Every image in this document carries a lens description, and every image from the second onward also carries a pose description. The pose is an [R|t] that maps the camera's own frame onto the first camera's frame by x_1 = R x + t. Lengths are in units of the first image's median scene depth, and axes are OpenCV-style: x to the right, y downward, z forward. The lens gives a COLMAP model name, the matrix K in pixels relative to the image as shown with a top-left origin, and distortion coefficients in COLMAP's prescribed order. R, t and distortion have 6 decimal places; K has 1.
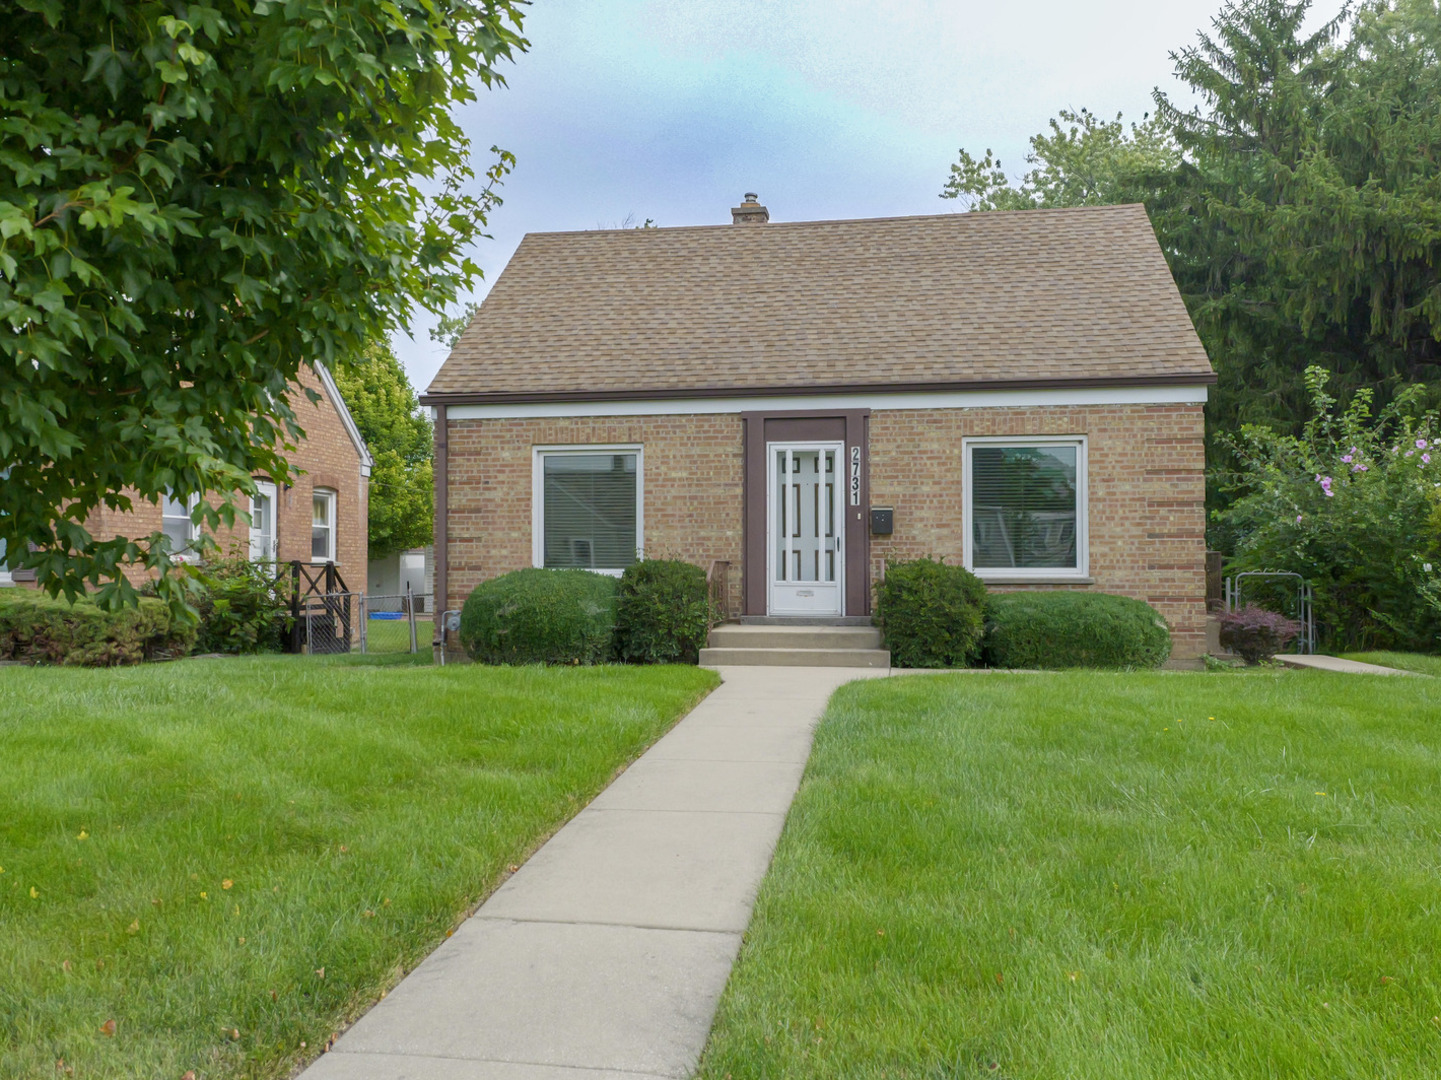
lens RADIAL K [[1016.1, 0, 720.8], [0, 1016.1, 531.2], [0, 0, 1]] dist [-0.022121, -0.001076]
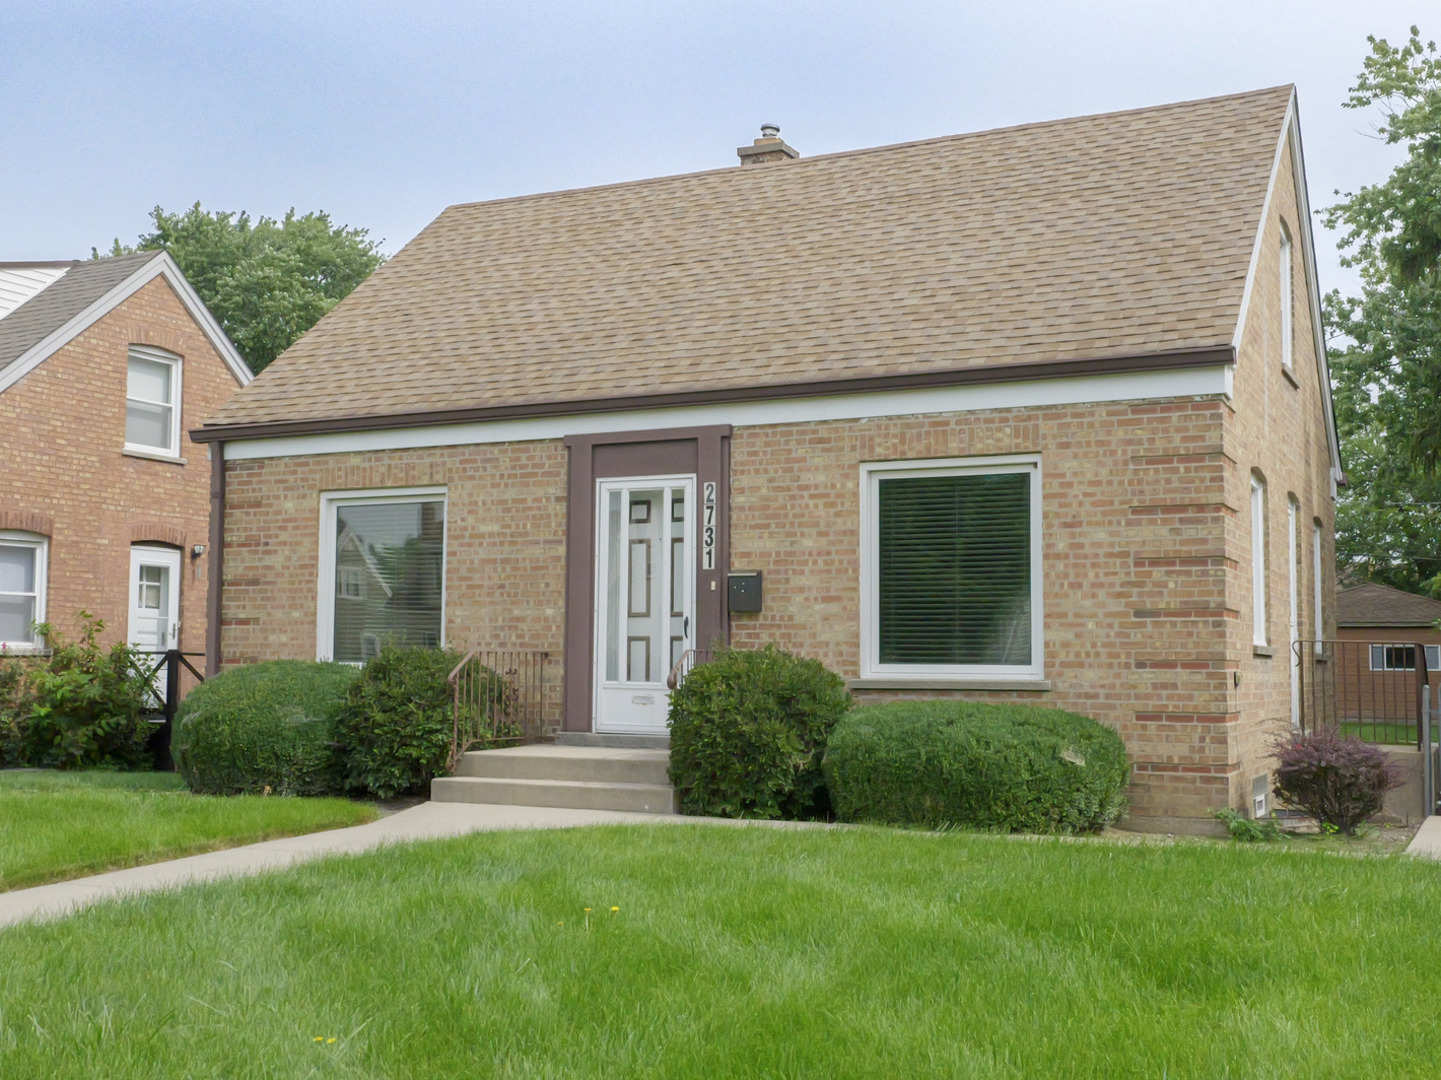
lens RADIAL K [[1424.9, 0, 720.5], [0, 1424.9, 549.9], [0, 0, 1]] dist [-0.022787, 0.000000]
pose [[0.967276, -0.013694, -0.253356, 0.377144], [0.002454, 0.999001, -0.044629, 0.003667], [0.253714, 0.042547, 0.966343, 0.092622]]
